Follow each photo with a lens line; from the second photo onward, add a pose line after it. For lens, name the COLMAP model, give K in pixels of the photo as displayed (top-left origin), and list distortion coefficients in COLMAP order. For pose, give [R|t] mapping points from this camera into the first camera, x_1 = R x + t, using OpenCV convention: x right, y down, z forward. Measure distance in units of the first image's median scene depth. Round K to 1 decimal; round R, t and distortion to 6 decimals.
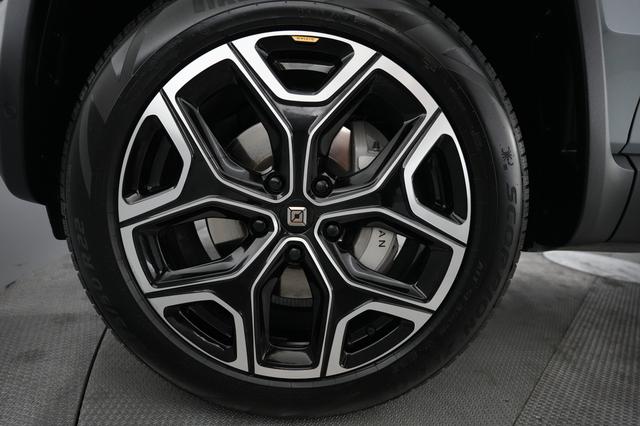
lens RADIAL K [[312.5, 0, 320.5], [0, 312.5, 213.5], [0, 0, 1]] dist [0.004152, 0.000989]
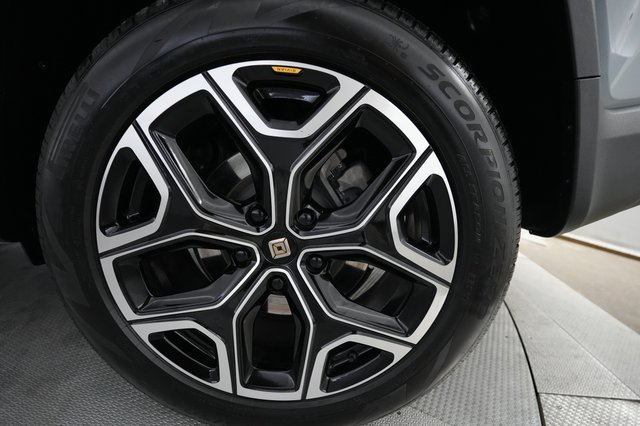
lens RADIAL K [[312.5, 0, 319.7], [0, 312.5, 211.5], [0, 0, 1]] dist [0.004152, 0.000989]
pose [[0.999550, 0.026139, -0.014737, 0.065107], [-0.024324, 0.993391, 0.112176, -0.228386], [0.017572, -0.111767, 0.993579, 0.043476]]
